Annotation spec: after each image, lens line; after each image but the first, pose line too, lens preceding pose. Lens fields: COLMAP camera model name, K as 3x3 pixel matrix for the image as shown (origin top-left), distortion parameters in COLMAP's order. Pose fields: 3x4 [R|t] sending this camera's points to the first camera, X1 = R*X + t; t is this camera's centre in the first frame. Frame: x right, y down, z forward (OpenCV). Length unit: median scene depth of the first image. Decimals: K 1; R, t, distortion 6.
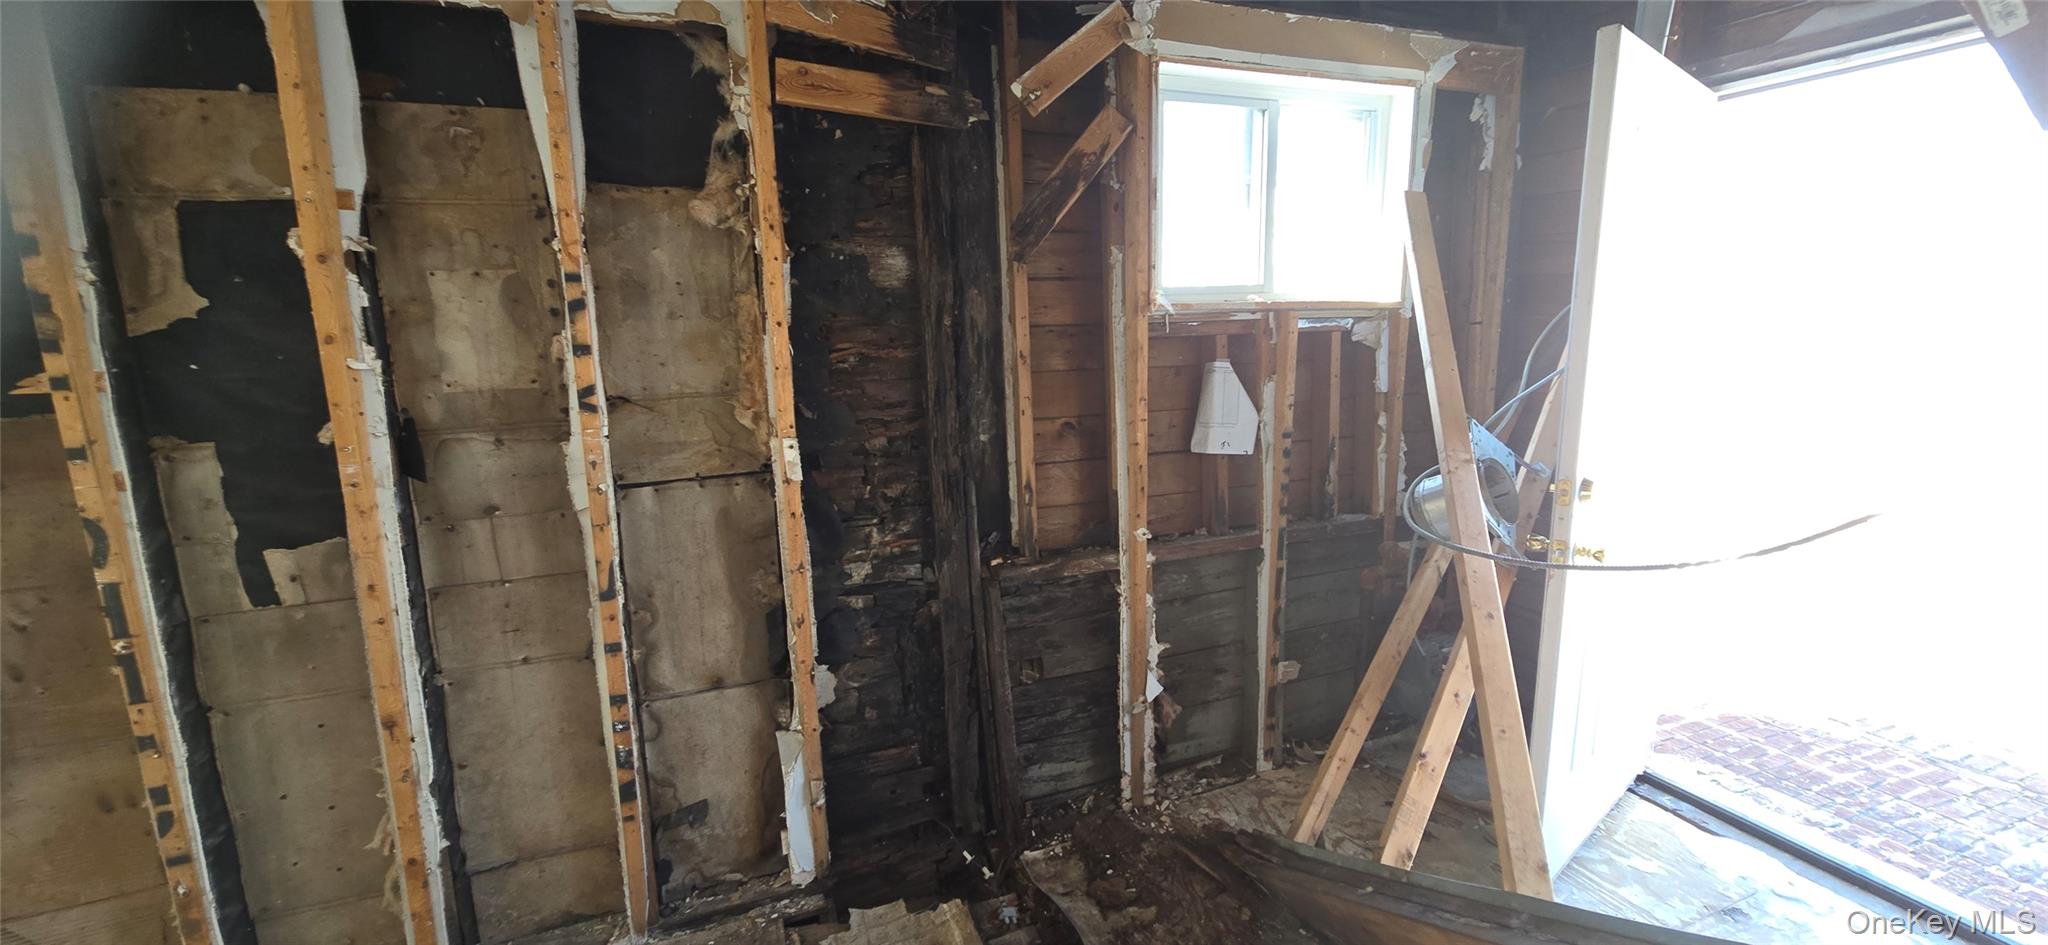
lens RADIAL K [[831.7, 0, 1036.6], [0, 831.7, 469.9], [0, 0, 1]] dist [-0.001484, 0.000036]
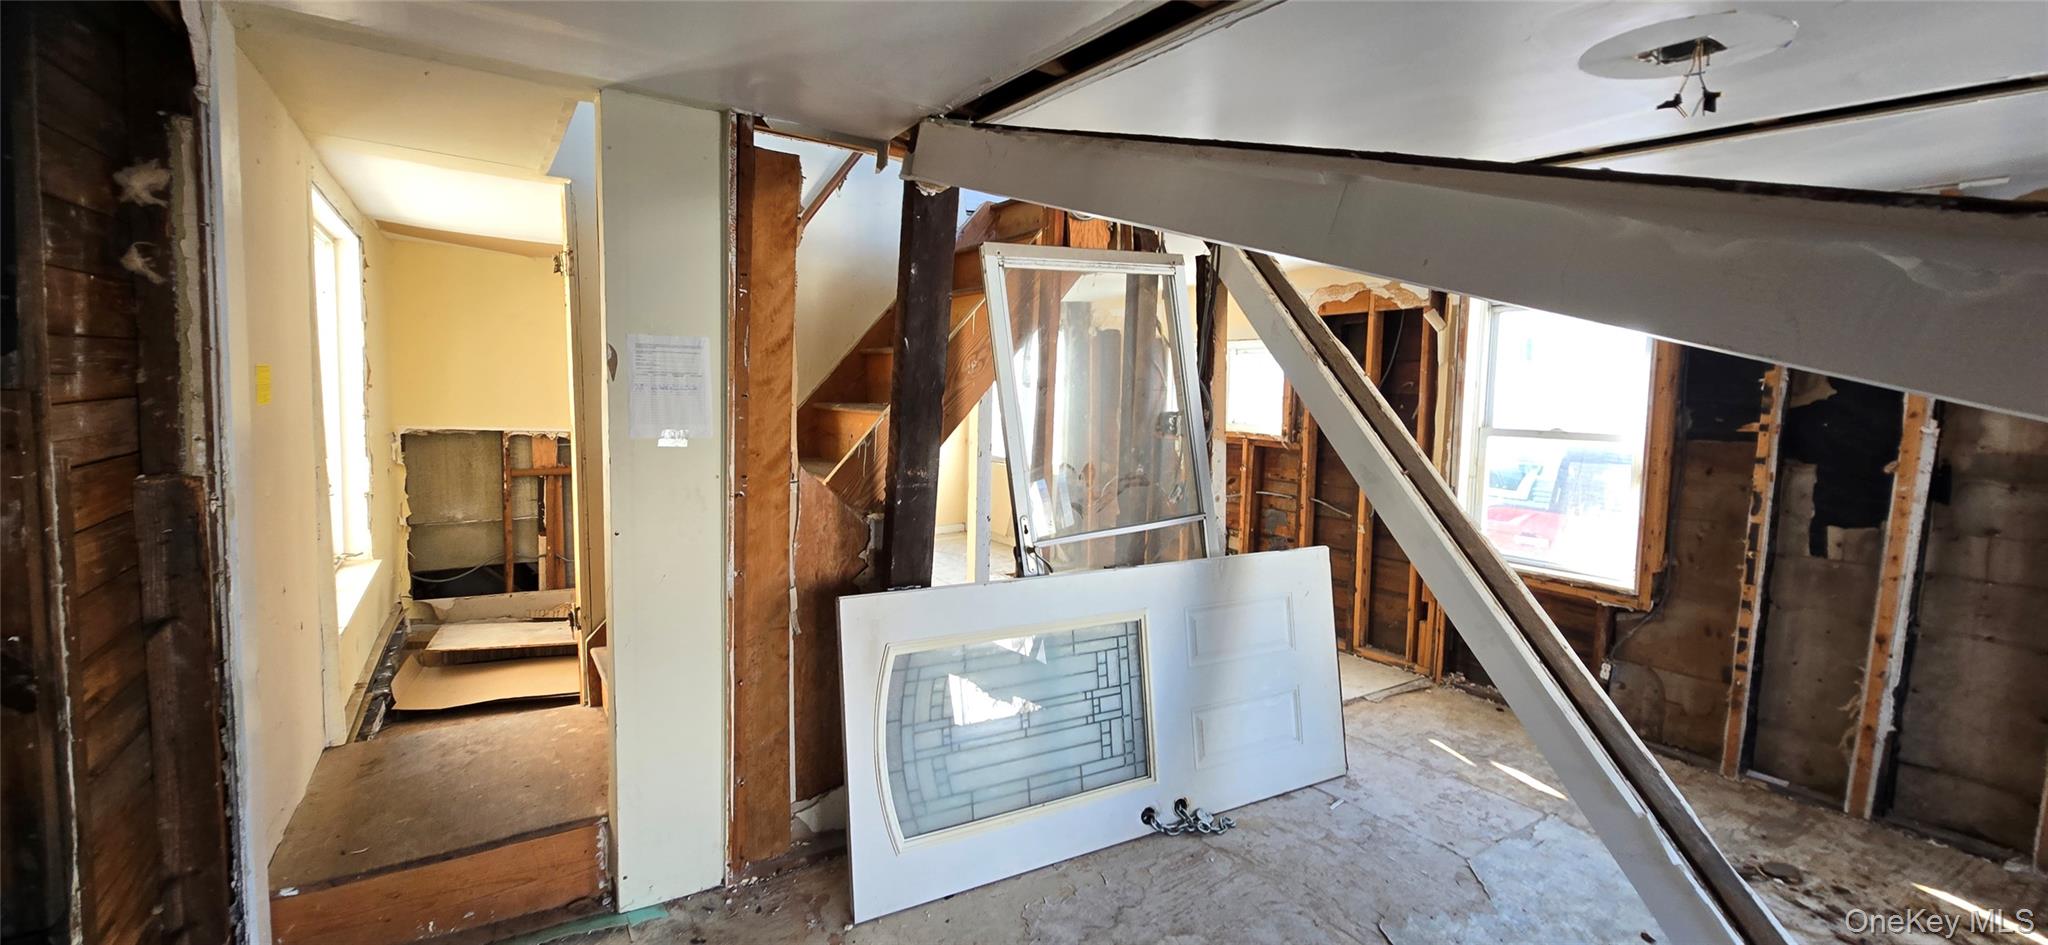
lens RADIAL K [[831.7, 0, 1036.6], [0, 831.7, 469.9], [0, 0, 1]] dist [-0.001484, 0.000036]
pose [[0.184721, 0.129628, -0.974205, 0.497152], [-0.192638, 0.976810, 0.093448, 0.138139], [0.963727, 0.170407, 0.205408, -1.045210]]
